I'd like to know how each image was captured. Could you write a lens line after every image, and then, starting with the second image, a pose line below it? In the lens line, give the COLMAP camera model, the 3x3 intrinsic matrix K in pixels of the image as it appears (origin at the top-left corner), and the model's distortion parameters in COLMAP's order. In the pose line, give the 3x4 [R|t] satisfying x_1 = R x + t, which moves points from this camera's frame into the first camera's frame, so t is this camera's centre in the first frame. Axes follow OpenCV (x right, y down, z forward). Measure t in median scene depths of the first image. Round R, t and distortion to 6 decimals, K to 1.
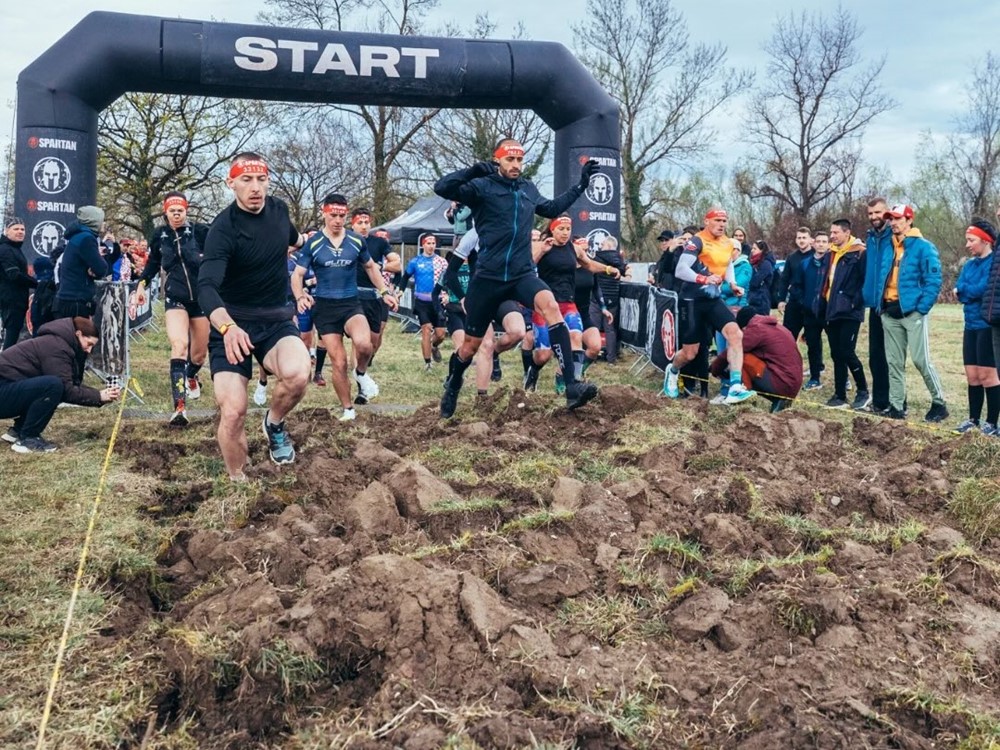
lens RADIAL K [[1007.5, 0, 495.5], [0, 1007.5, 355.3], [0, 0, 1]] dist [-0.105801, 0.072207]
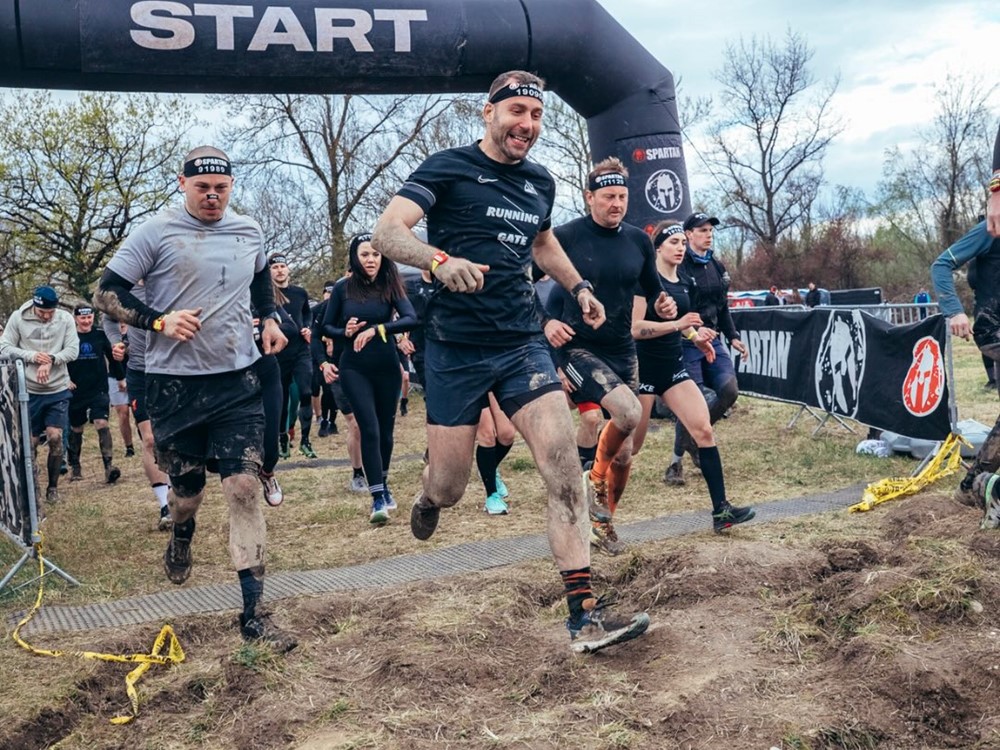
lens RADIAL K [[1007.5, 0, 495.5], [0, 1007.5, 355.3], [0, 0, 1]] dist [-0.105801, 0.072207]
pose [[0.995964, -0.081122, 0.038417, -0.013590], [0.083059, 0.995195, -0.051852, -0.005976], [-0.034026, 0.054834, 0.997916, 0.077190]]
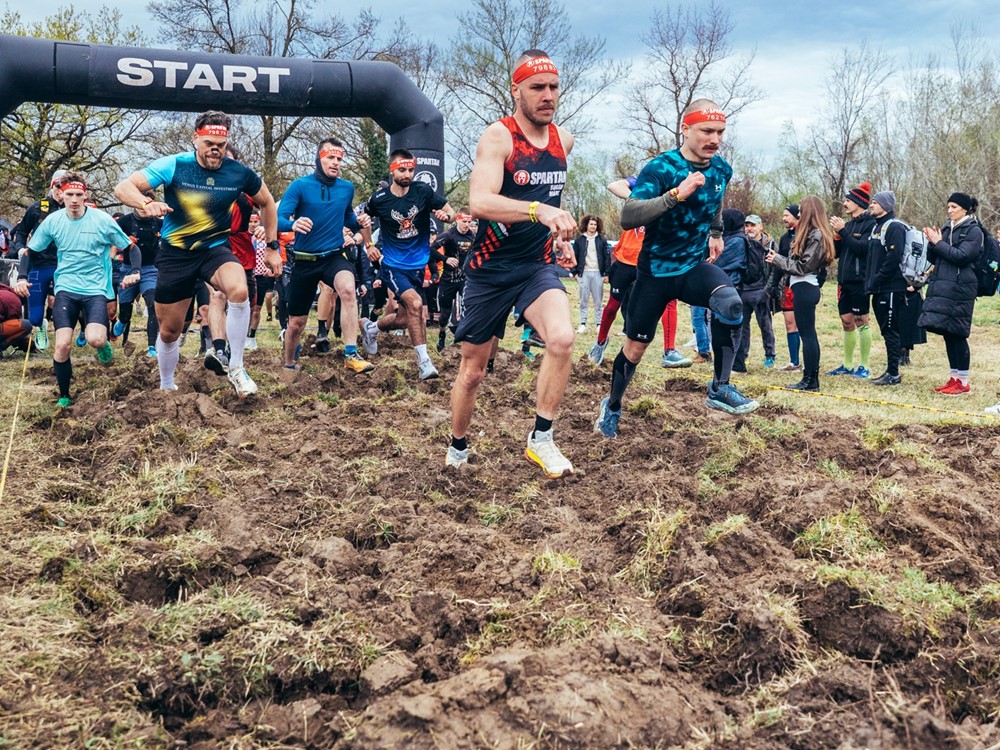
lens RADIAL K [[992.2, 0, 497.6], [0, 992.2, 347.7], [0, 0, 1]] dist [-0.111960, 0.100586]
pose [[0.994825, -0.006713, 0.101385, 0.017704], [0.005304, 0.999886, 0.014160, 0.004122], [-0.101468, -0.013549, 0.994747, -0.053018]]
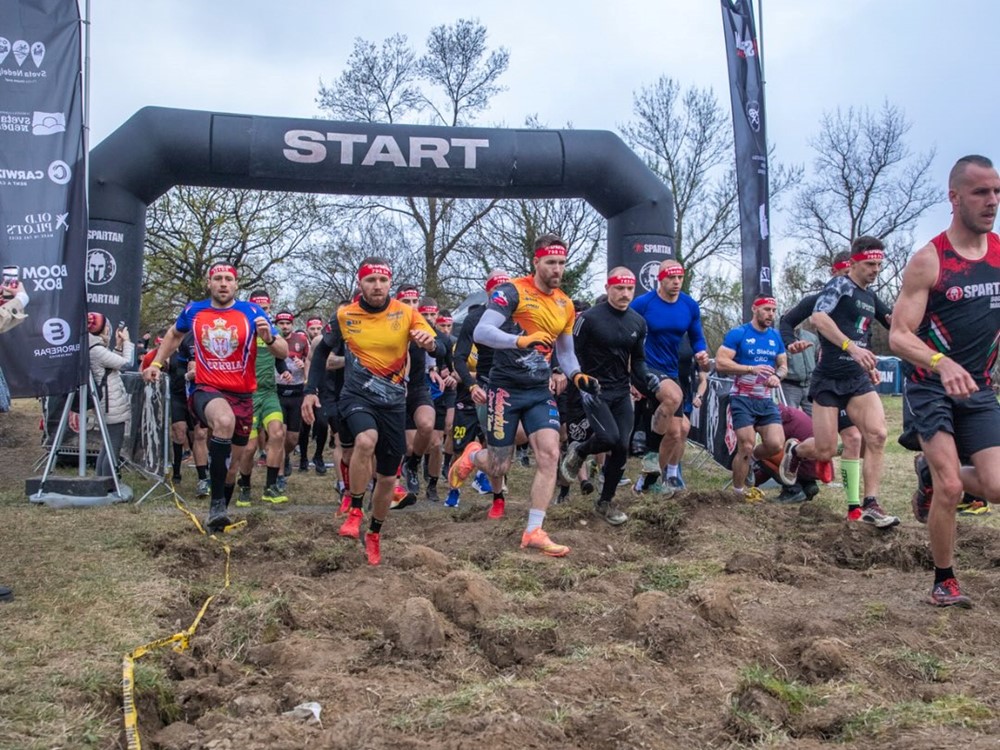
lens RADIAL K [[1007.5, 0, 495.5], [0, 1007.5, 355.3], [0, 0, 1]] dist [-0.105801, 0.072207]
pose [[0.998707, -0.008967, -0.050042, -0.000542], [0.004005, 0.995140, -0.098393, 0.000932], [0.050681, 0.098065, 0.993889, 0.008226]]
